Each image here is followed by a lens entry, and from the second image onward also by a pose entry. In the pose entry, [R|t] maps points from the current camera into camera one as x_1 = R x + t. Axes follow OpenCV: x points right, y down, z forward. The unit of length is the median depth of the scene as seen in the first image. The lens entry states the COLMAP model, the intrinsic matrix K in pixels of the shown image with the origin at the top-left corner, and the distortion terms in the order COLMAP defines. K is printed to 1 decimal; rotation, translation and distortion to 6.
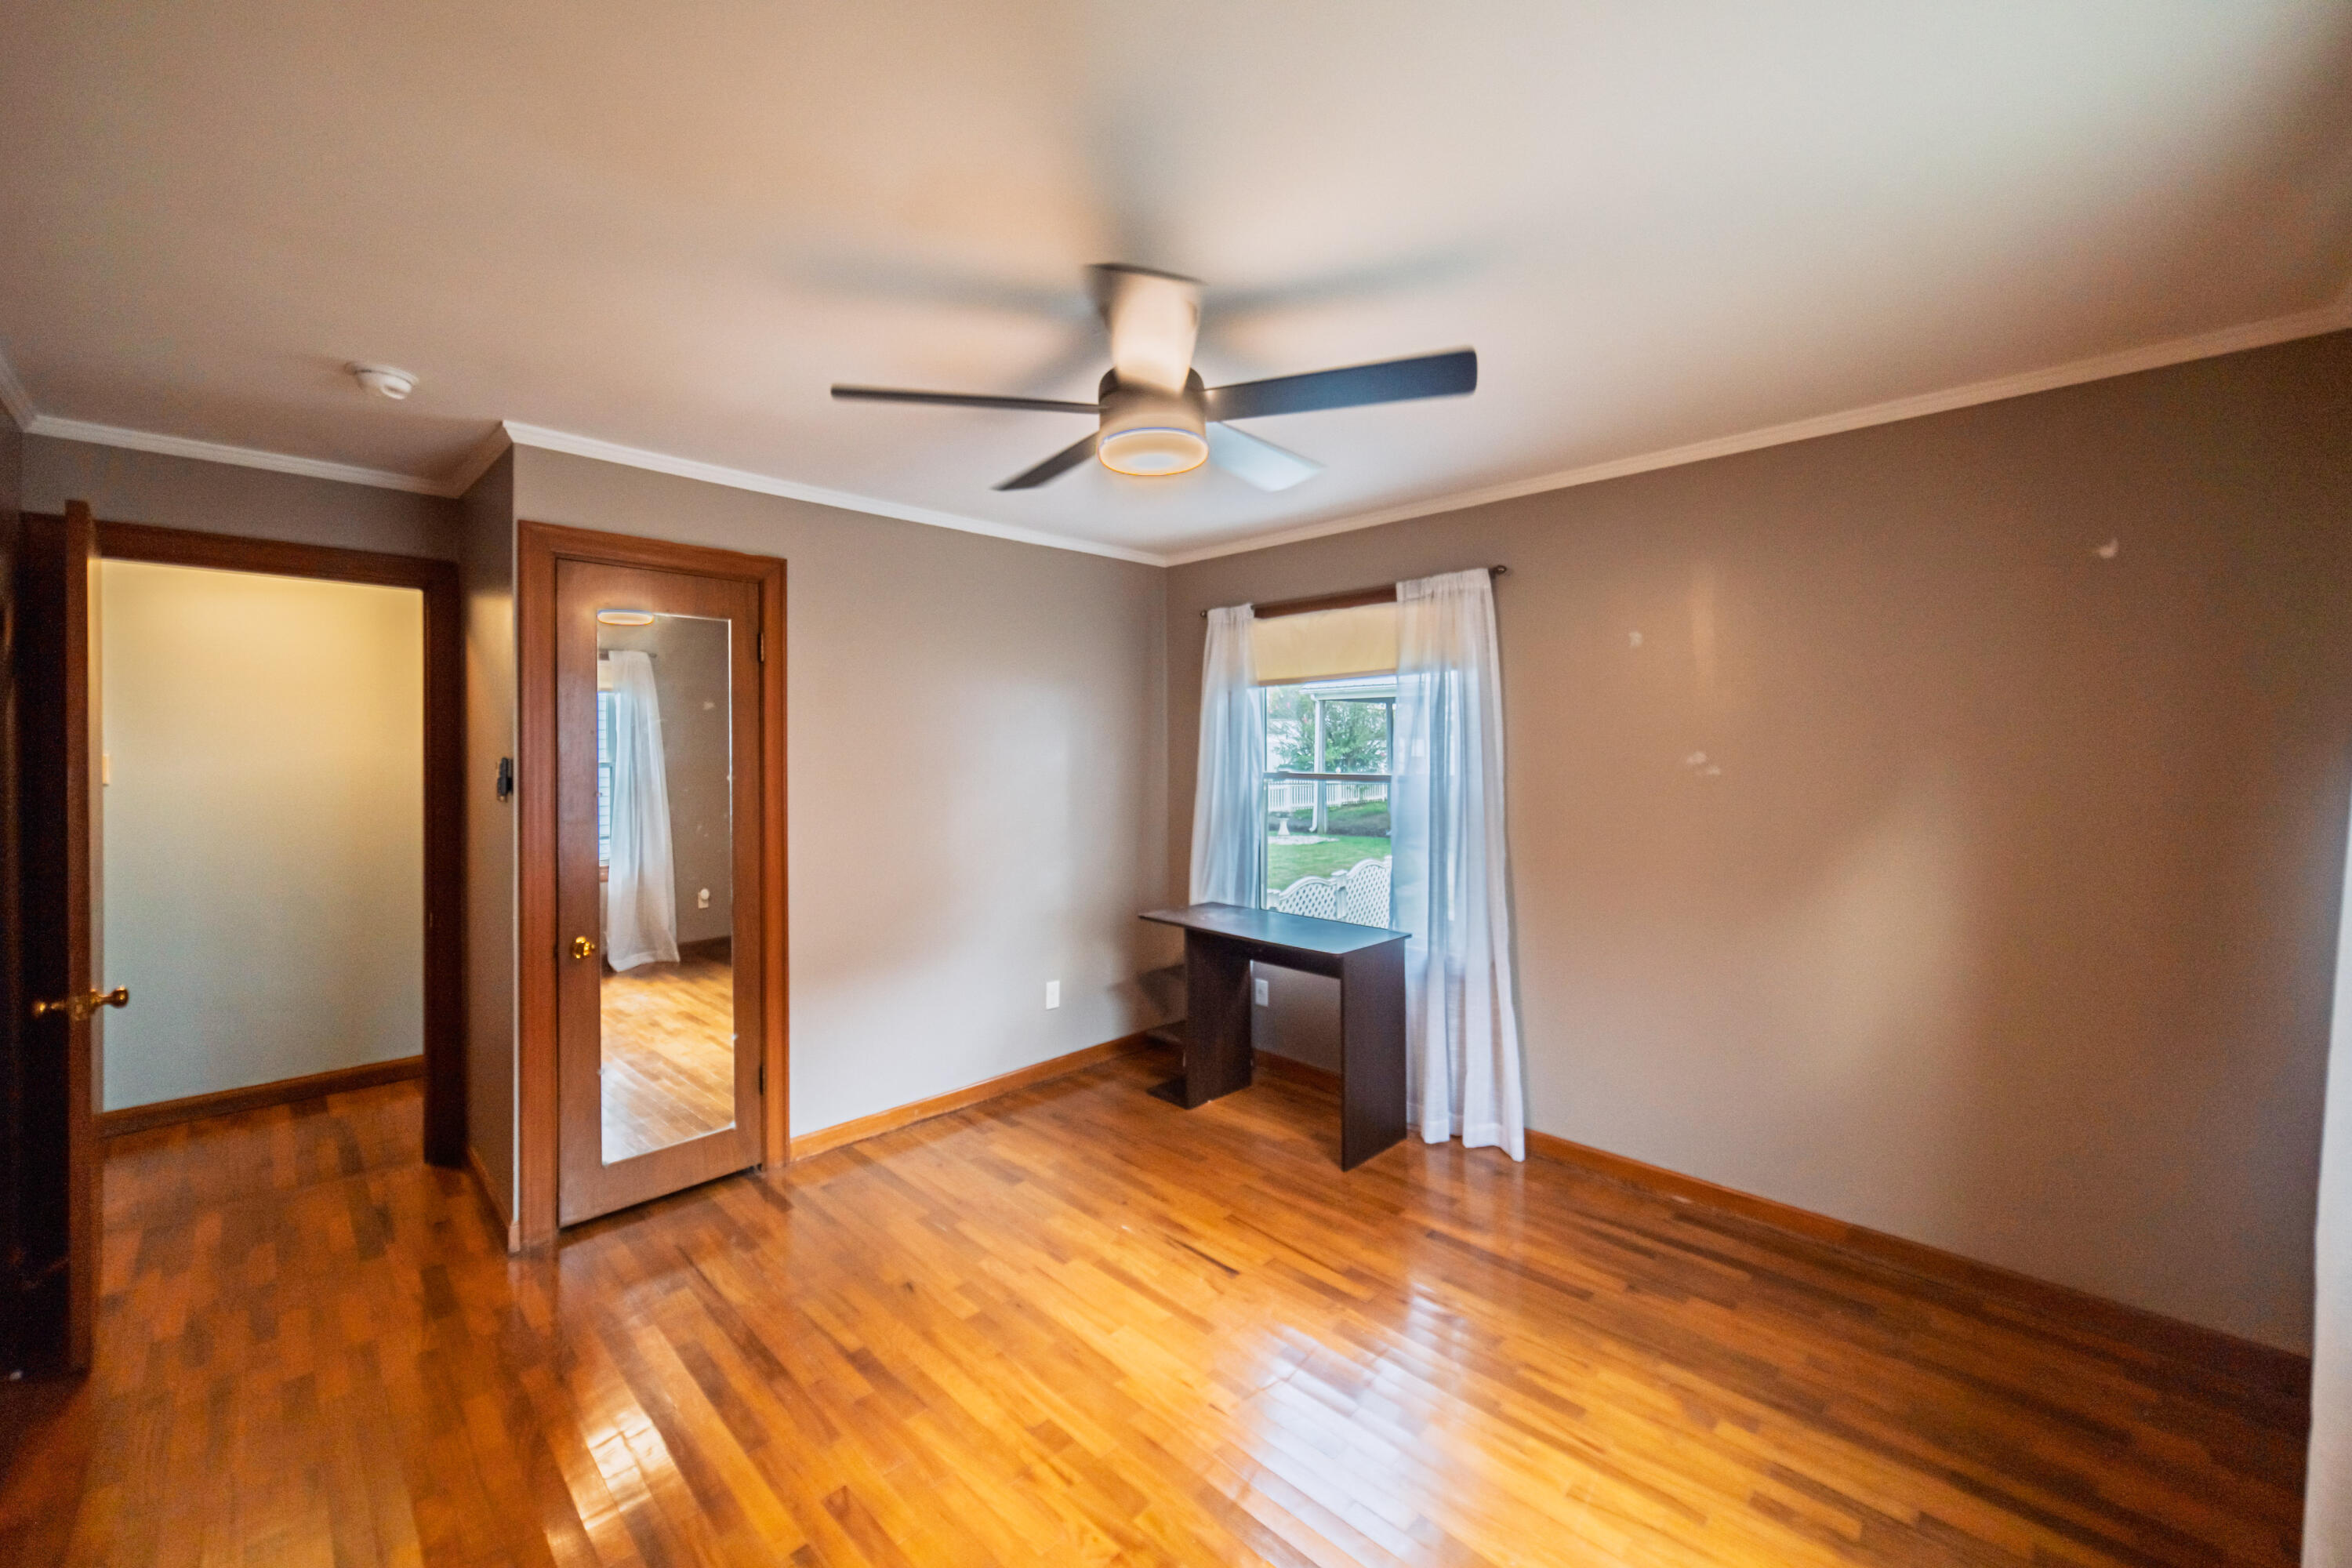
lens RADIAL K [[924.2, 0, 1156.0], [0, 924.2, 757.1], [0, 0, 1]] dist [-0.004490, 0.002081]
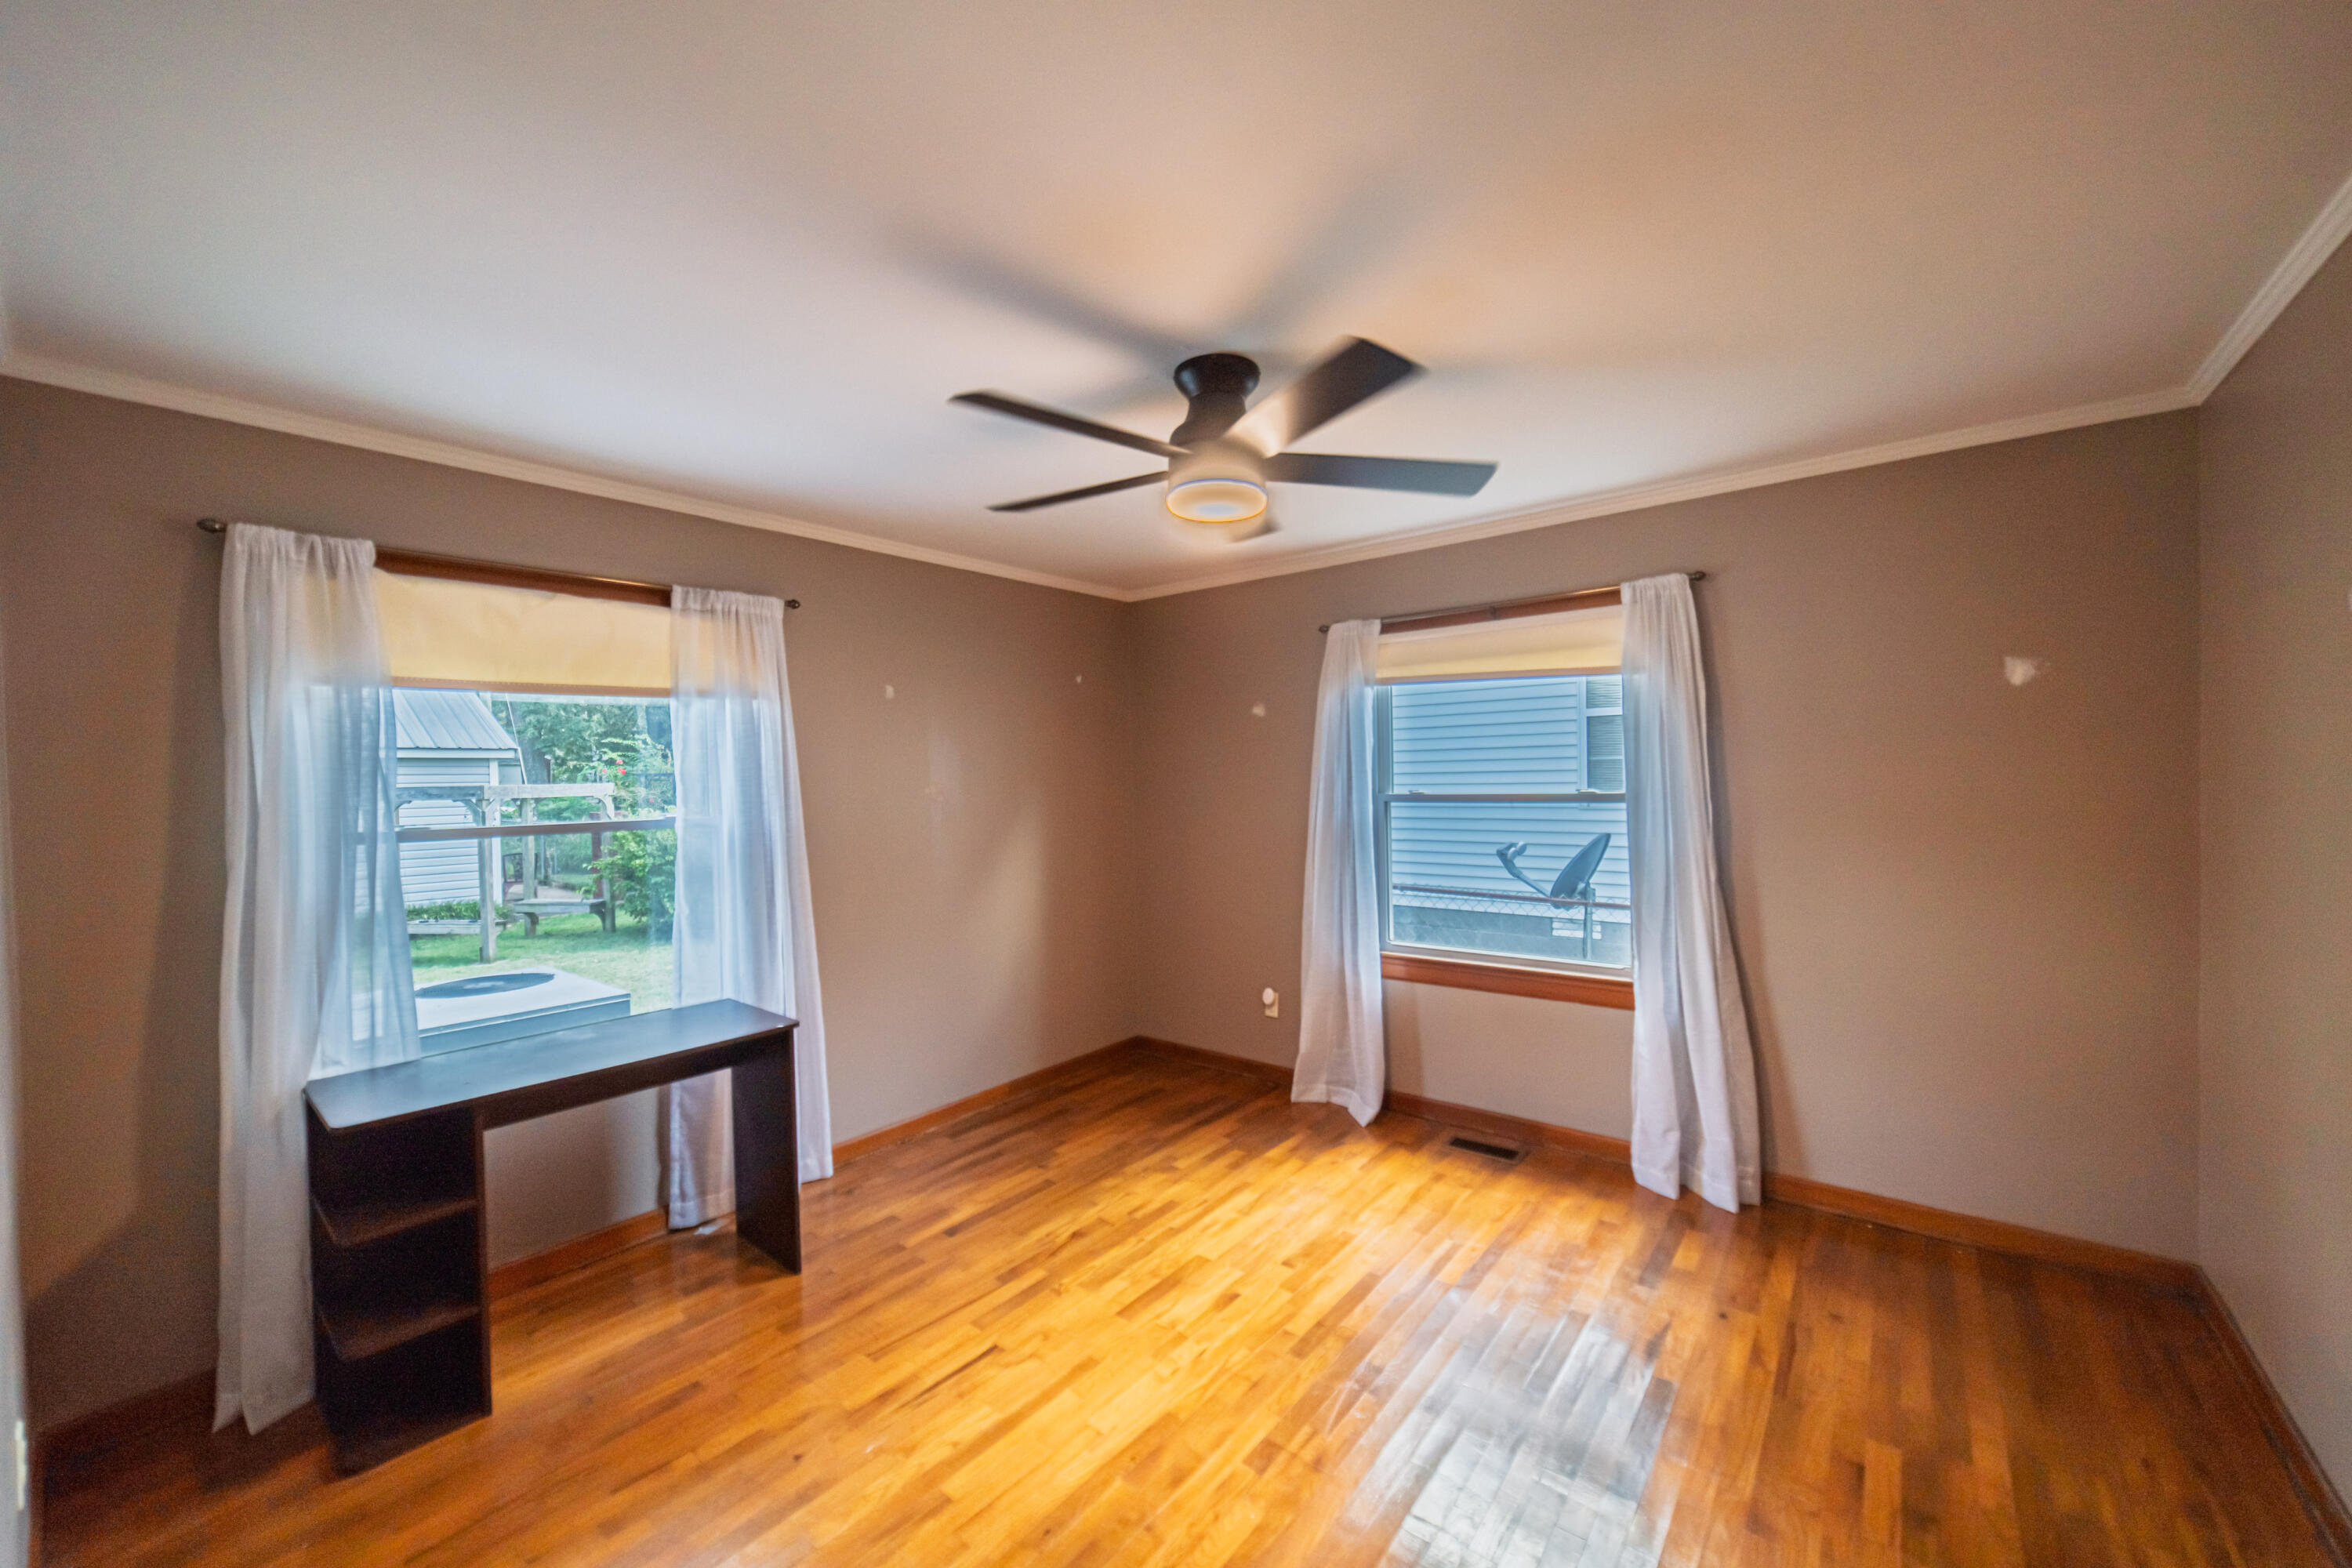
lens RADIAL K [[883.3, 0, 1179.9], [0, 883.3, 779.8], [0, 0, 1]] dist [0.000156, 0.000091]
pose [[-0.106994, 0.001940, 0.994258, -0.761230], [0.033049, 0.999452, 0.001606, -0.000383], [-0.993710, 0.033031, -0.106999, 0.841808]]
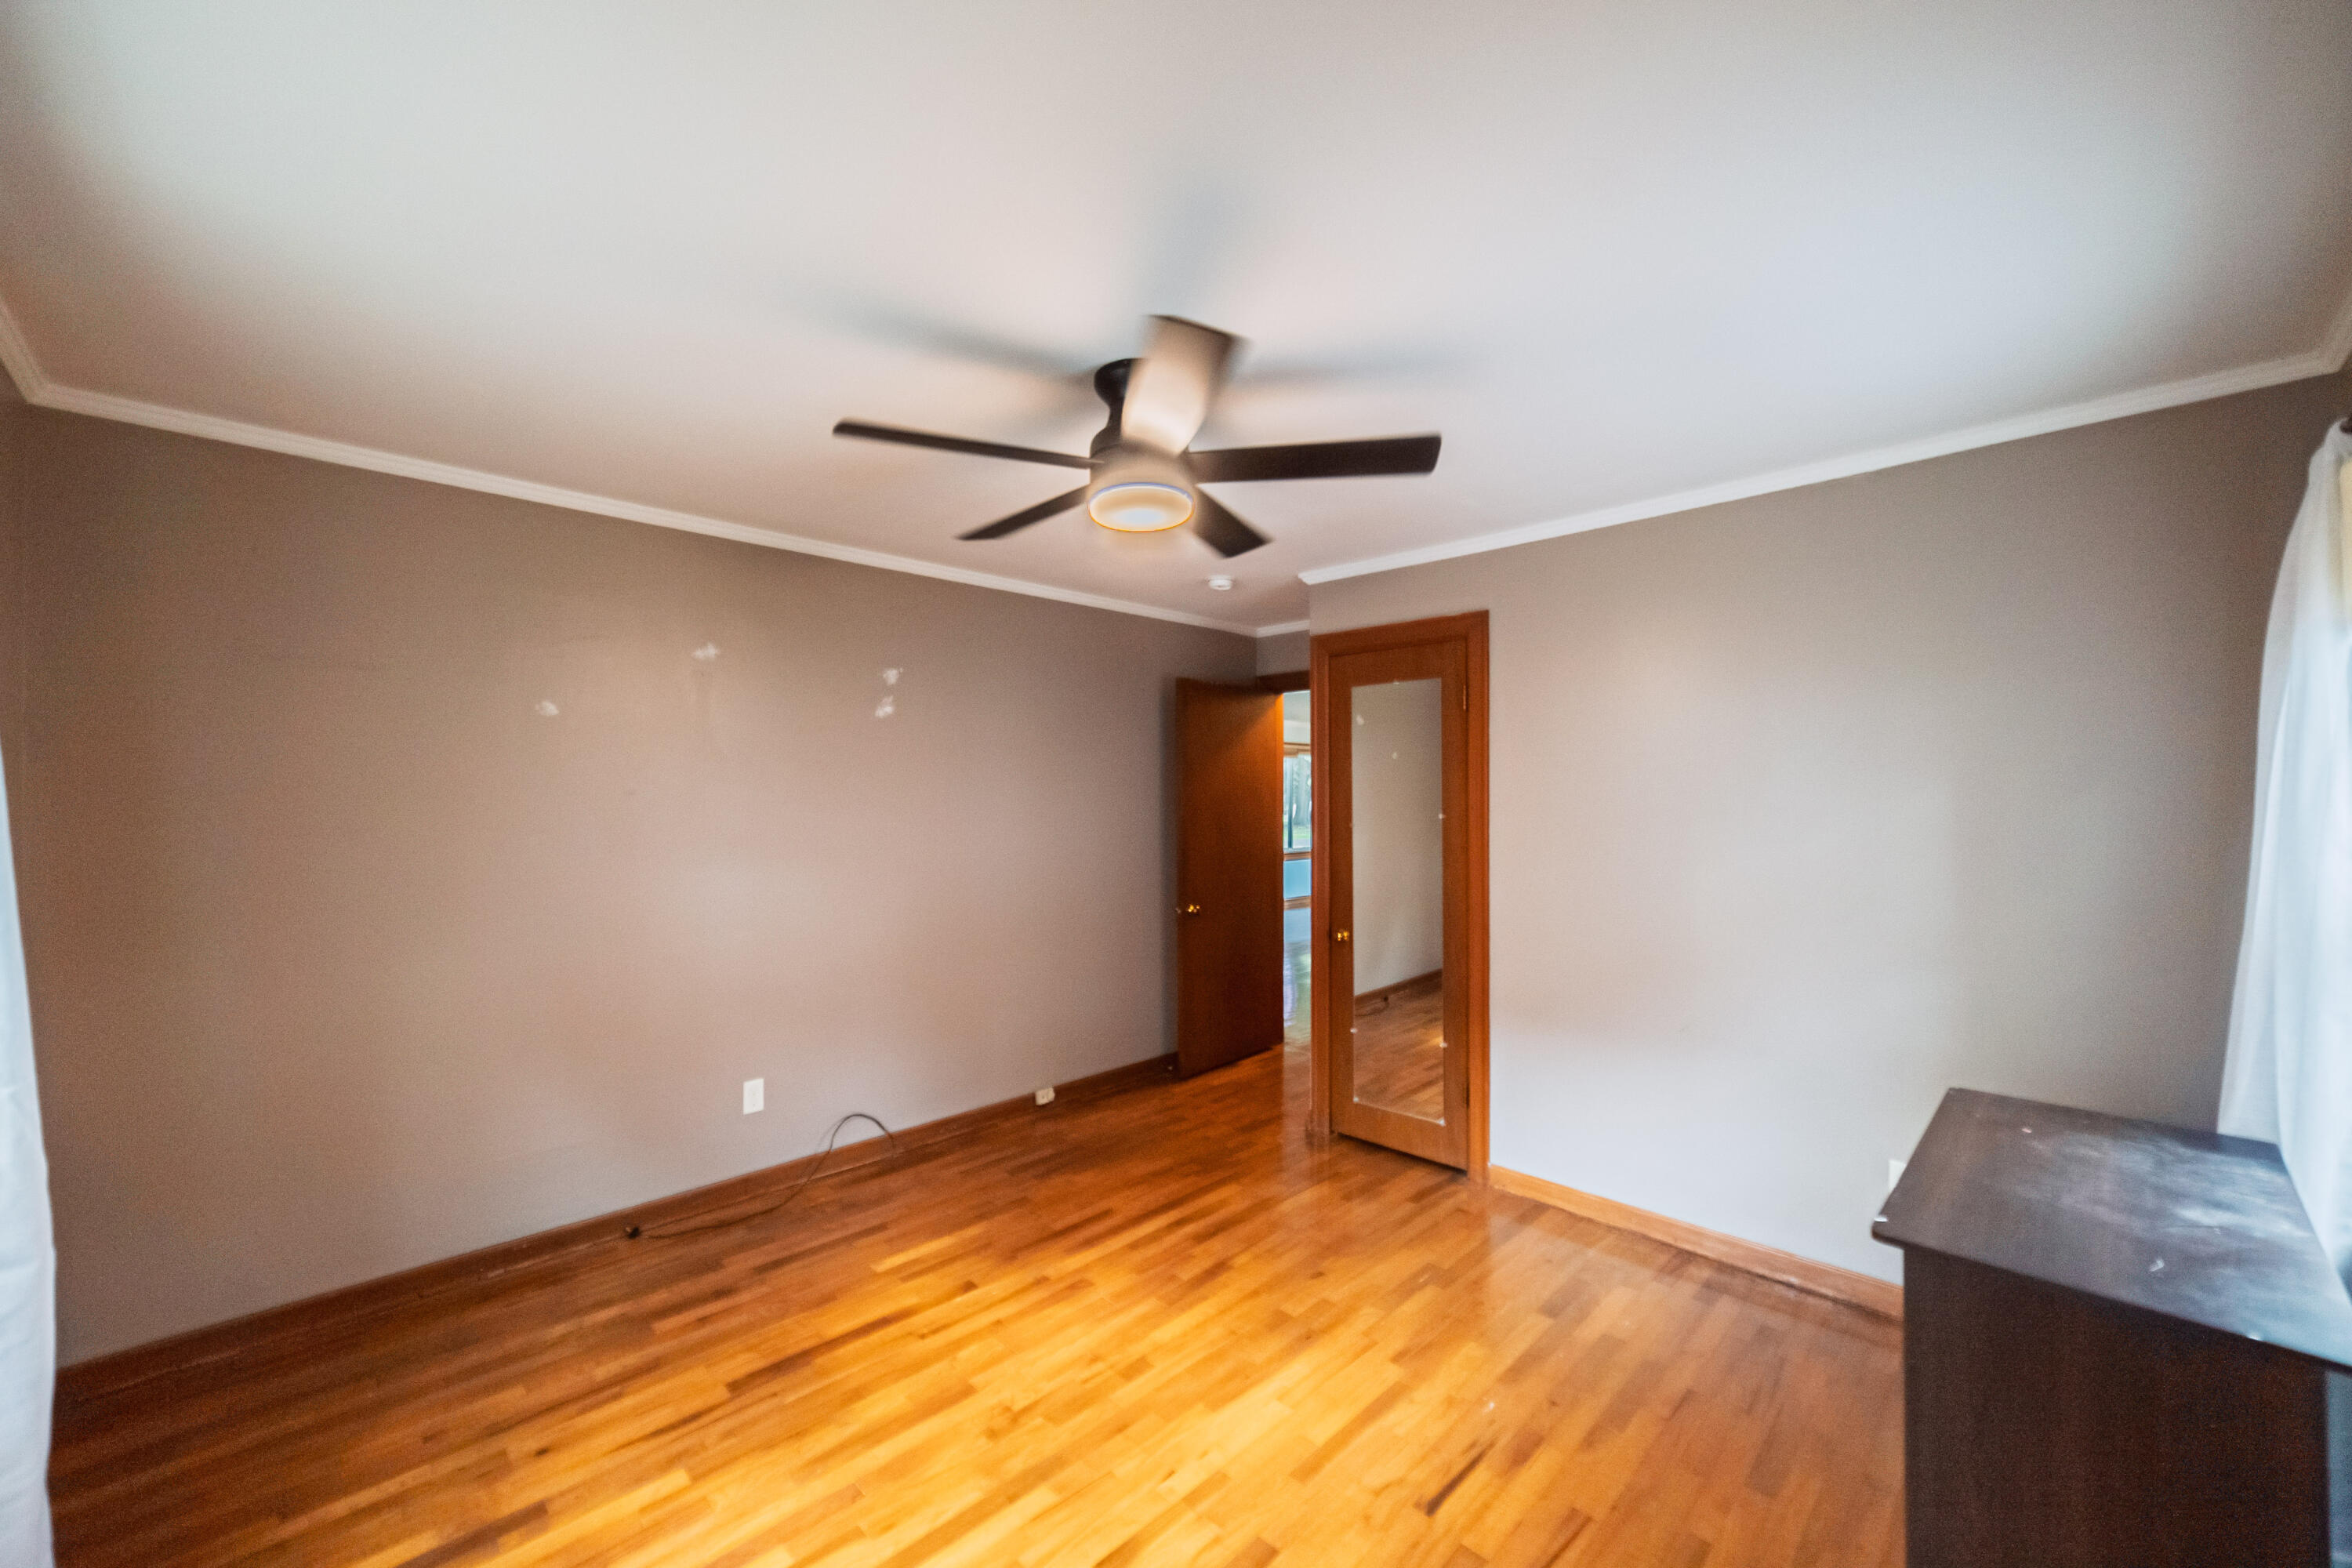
lens RADIAL K [[924.2, 0, 1154.5], [0, 924.2, 788.6], [0, 0, 1]] dist [-0.004490, 0.002081]
pose [[-0.020223, -0.003367, -0.999790, 0.770648], [-0.011579, 0.999928, -0.003134, -0.002963], [0.999728, 0.011513, -0.020261, 0.748914]]
